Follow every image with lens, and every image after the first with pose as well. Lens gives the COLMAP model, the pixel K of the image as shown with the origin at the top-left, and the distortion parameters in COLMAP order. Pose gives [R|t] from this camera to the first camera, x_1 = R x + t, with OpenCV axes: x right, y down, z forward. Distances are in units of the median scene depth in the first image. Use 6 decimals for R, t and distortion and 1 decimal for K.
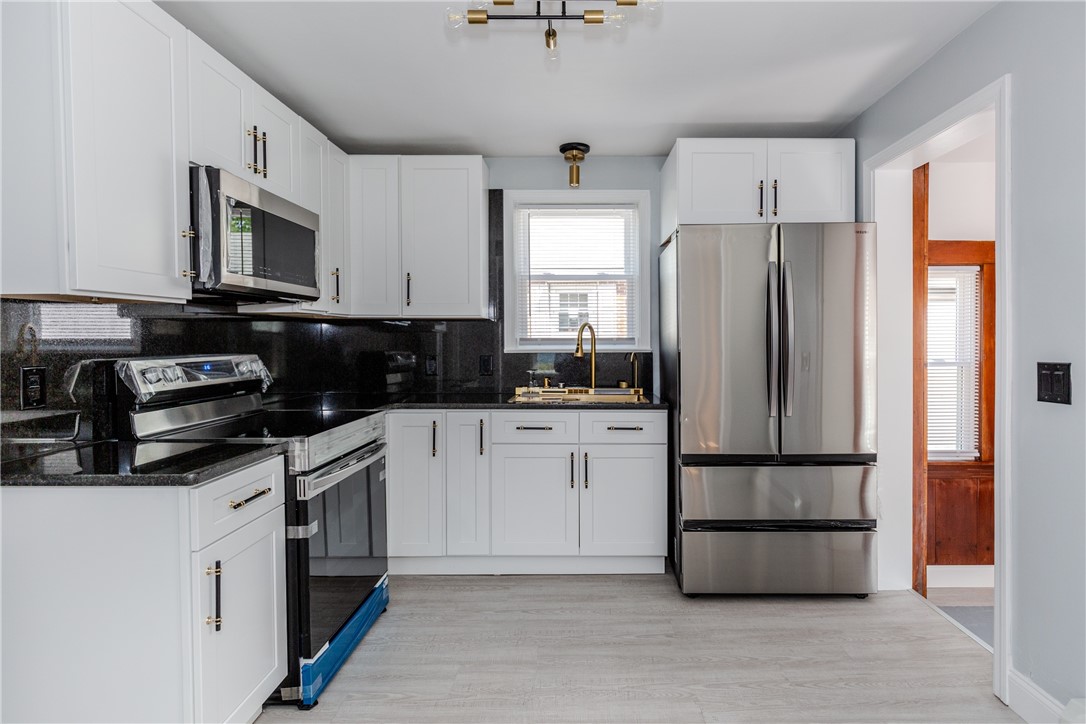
lens RADIAL K [[589.4, 0, 574.9], [0, 589.4, 346.2], [0, 0, 1]] dist [-0.001927, -0.000928]
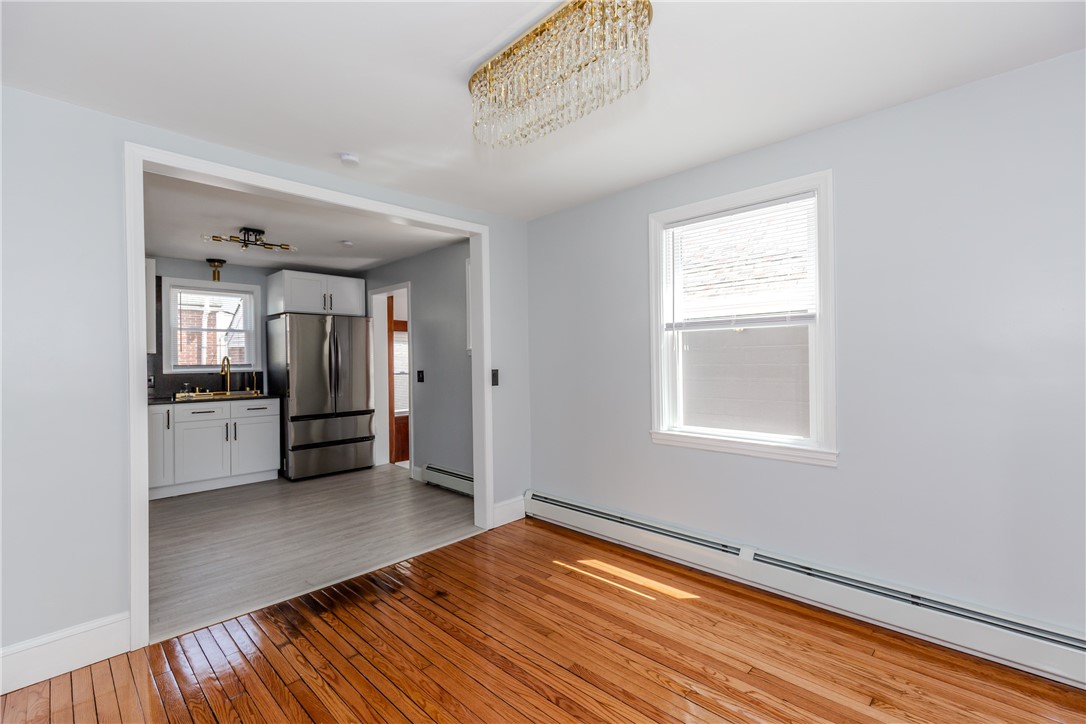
lens RADIAL K [[480.9, 0, 551.5], [0, 480.9, 358.6], [0, 0, 1]] dist [-0.000467, -0.000224]
pose [[0.695016, -0.003263, 0.718987, -0.416992], [0.016484, 0.999799, -0.011397, 0.002247], [-0.718805, 0.019773, 0.694930, -0.924483]]
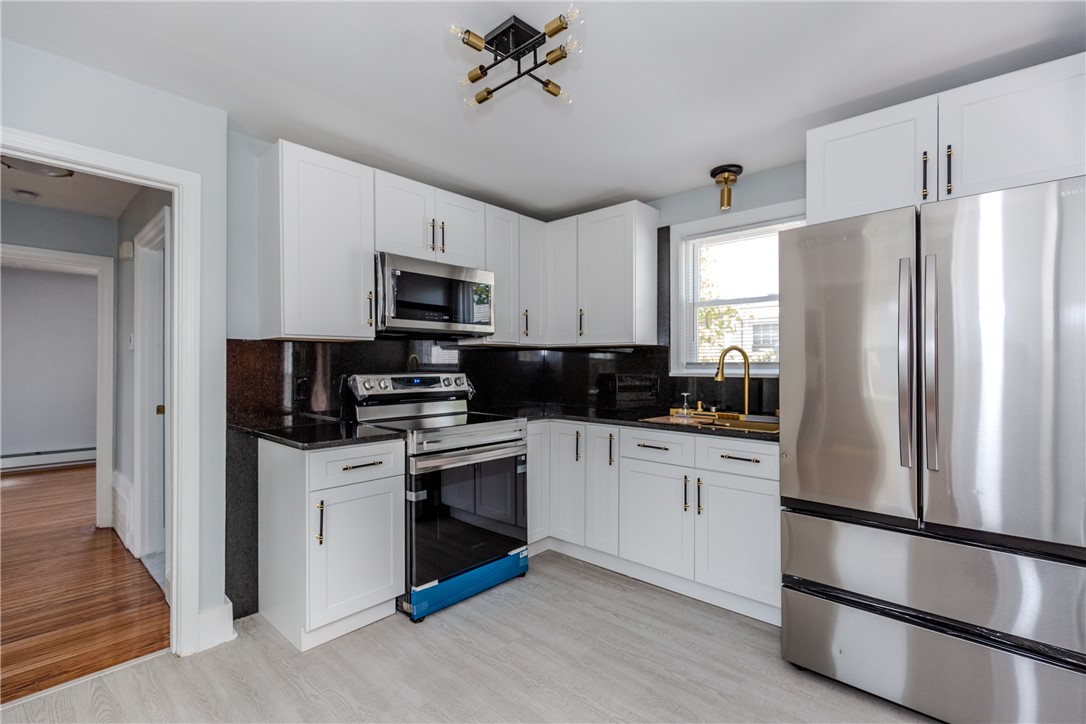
lens RADIAL K [[489.3, 0, 542.2], [0, 489.3, 364.4], [0, 0, 1]] dist [0.003915, 0.000126]
pose [[0.739177, 0.001891, -0.673509, 0.388948], [-0.010396, 0.999909, -0.008602, 0.000233], [0.673431, 0.013360, 0.739129, 0.220963]]
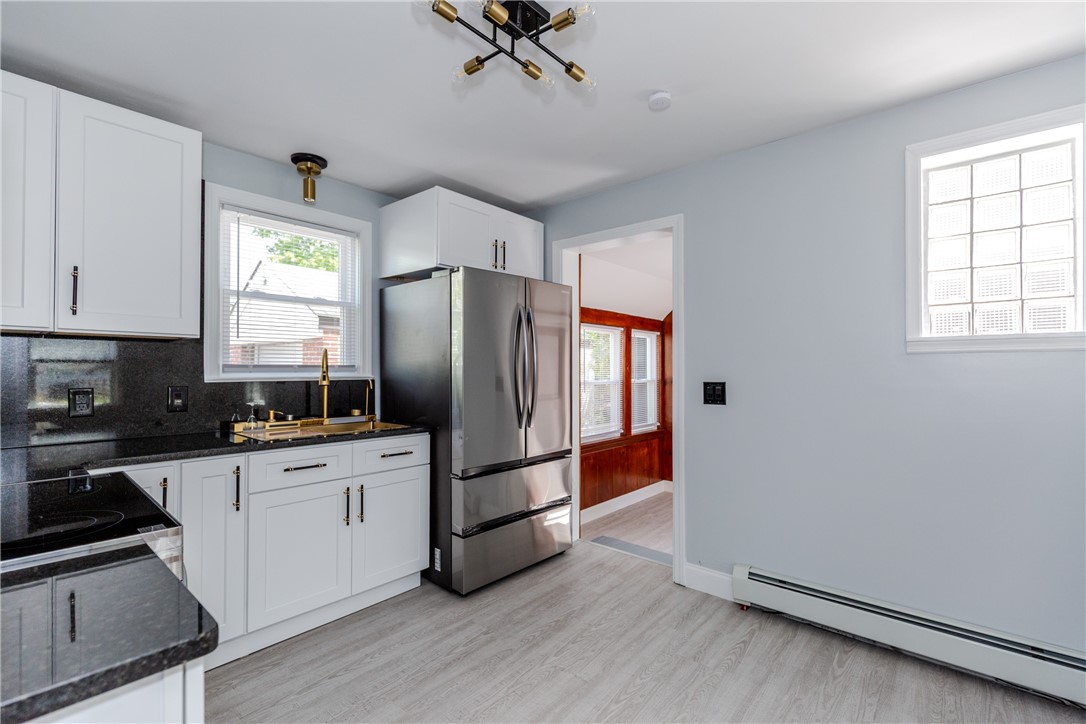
lens RADIAL K [[490.5, 0, 548.7], [0, 490.5, 364.1], [0, 0, 1]] dist [0.001589, -0.000187]
pose [[0.651505, 0.010379, 0.758573, -0.402643], [0.002337, 0.999874, -0.015688, -0.002668], [-0.758641, 0.011993, 0.651399, 0.253646]]
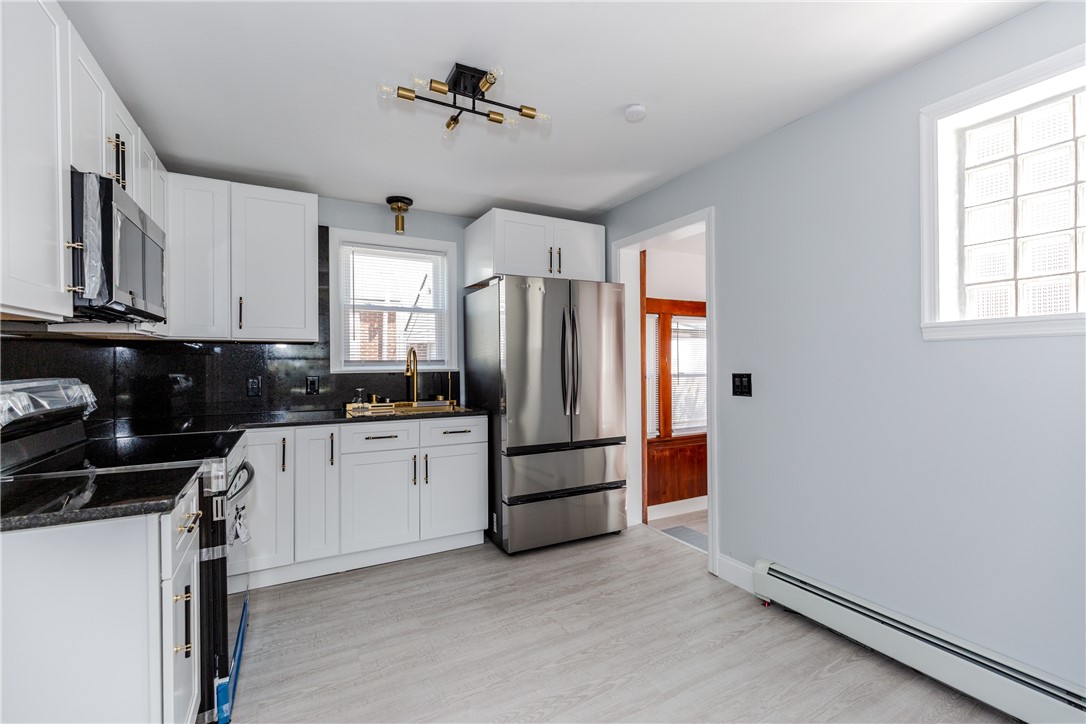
lens RADIAL K [[487.5, 0, 549.4], [0, 487.5, 360.0], [0, 0, 1]] dist [0.002535, 0.000094]
pose [[0.876617, -0.000620, 0.481189, -0.249621], [0.007712, 0.999889, -0.012761, 0.001134], [-0.481128, 0.014897, 0.876524, -0.006843]]
